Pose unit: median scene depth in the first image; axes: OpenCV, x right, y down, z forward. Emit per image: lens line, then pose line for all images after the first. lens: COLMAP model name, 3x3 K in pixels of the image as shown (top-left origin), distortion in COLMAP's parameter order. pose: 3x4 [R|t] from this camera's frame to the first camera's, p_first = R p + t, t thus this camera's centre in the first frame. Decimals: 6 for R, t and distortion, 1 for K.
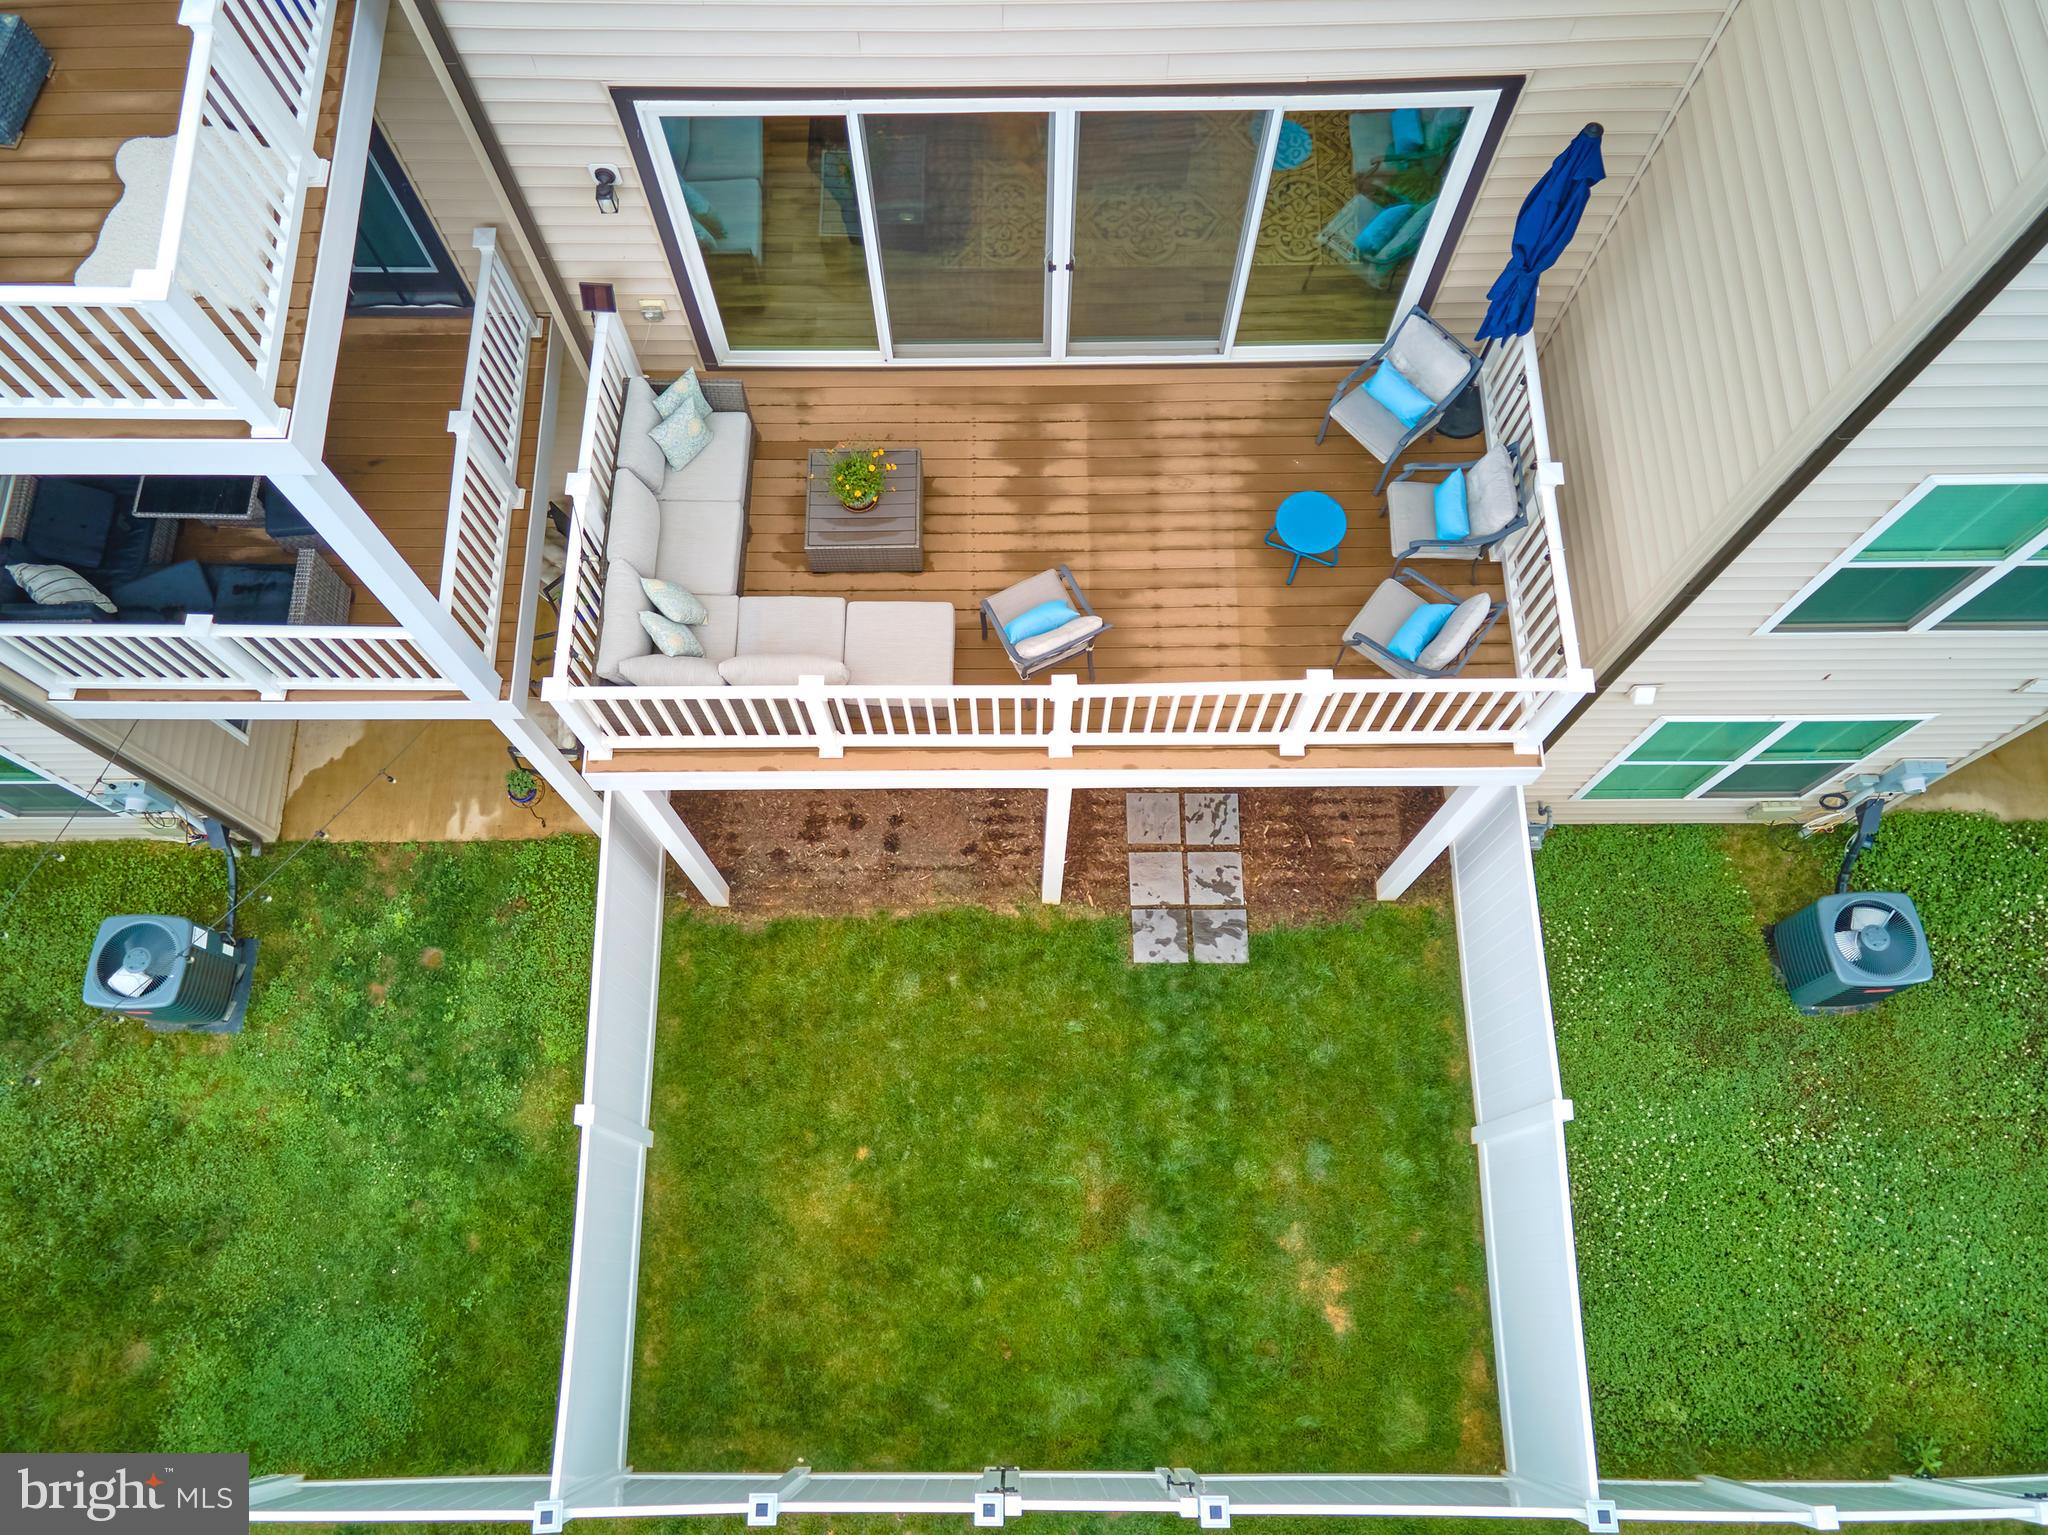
lens RADIAL K [[1480.1, 0, 1004.3], [0, 1480.1, 755.9], [0, 0, 1]] dist [0.030462, 0.022357]
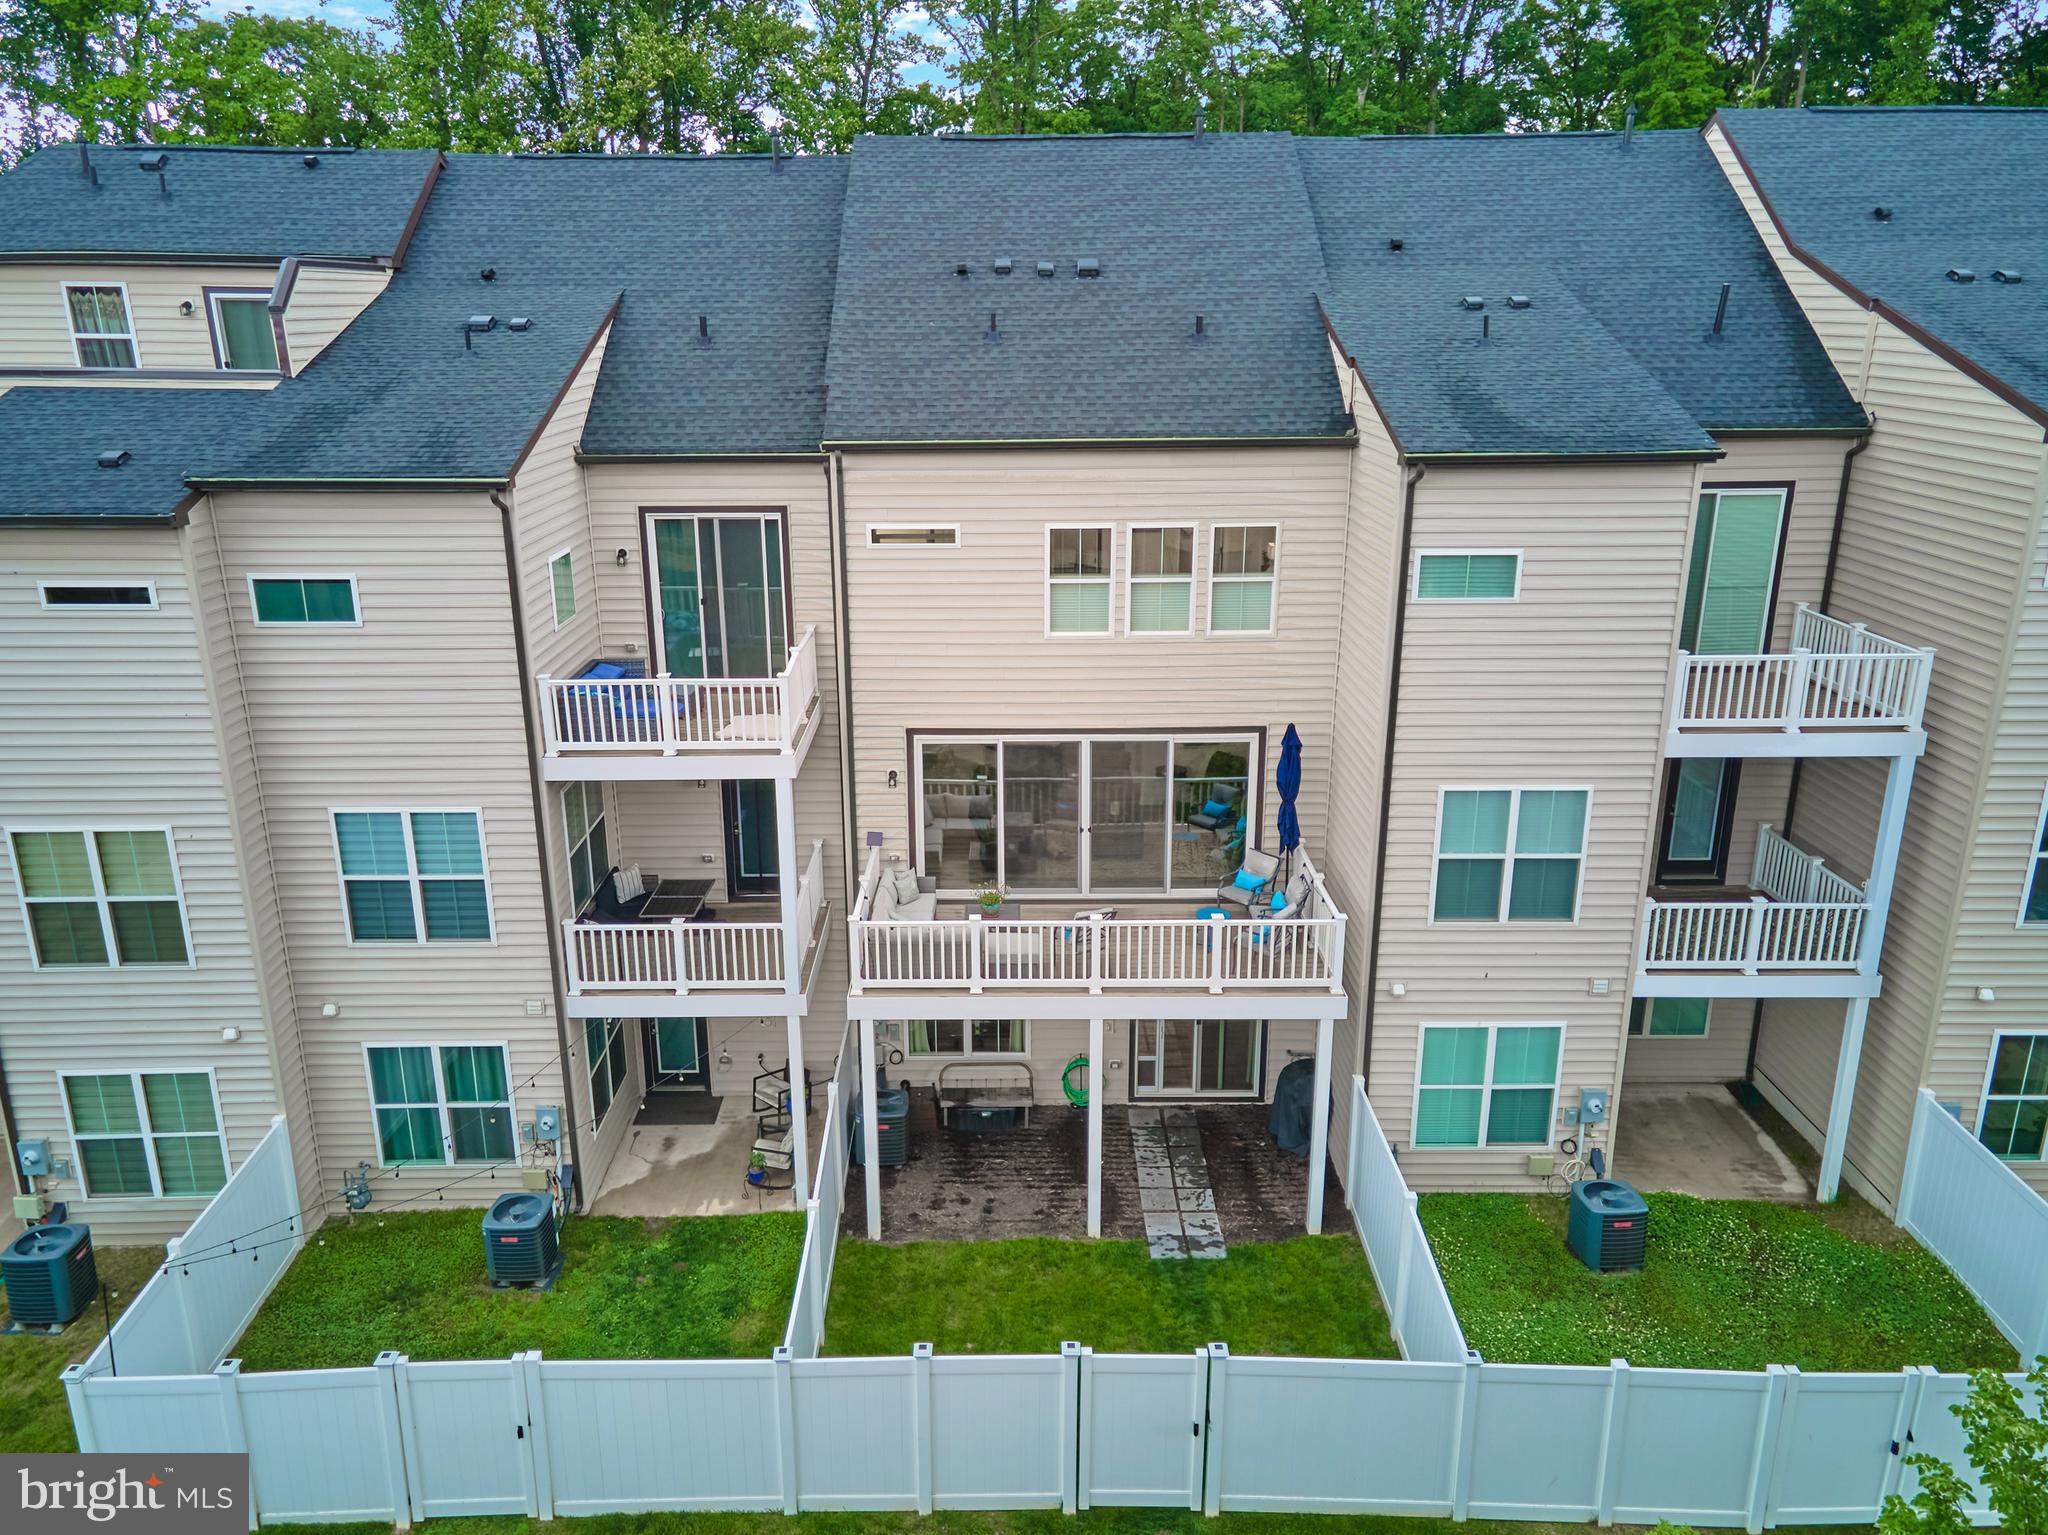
lens RADIAL K [[1480.1, 0, 1014.1], [0, 1480.1, 769.9], [0, 0, 1]] dist [0.030462, 0.022357]
pose [[0.999989, 0.003794, 0.002680, -0.058999], [-0.000157, 0.604334, -0.796731, 1.077237], [-0.004643, 0.796722, 0.604328, -0.311424]]
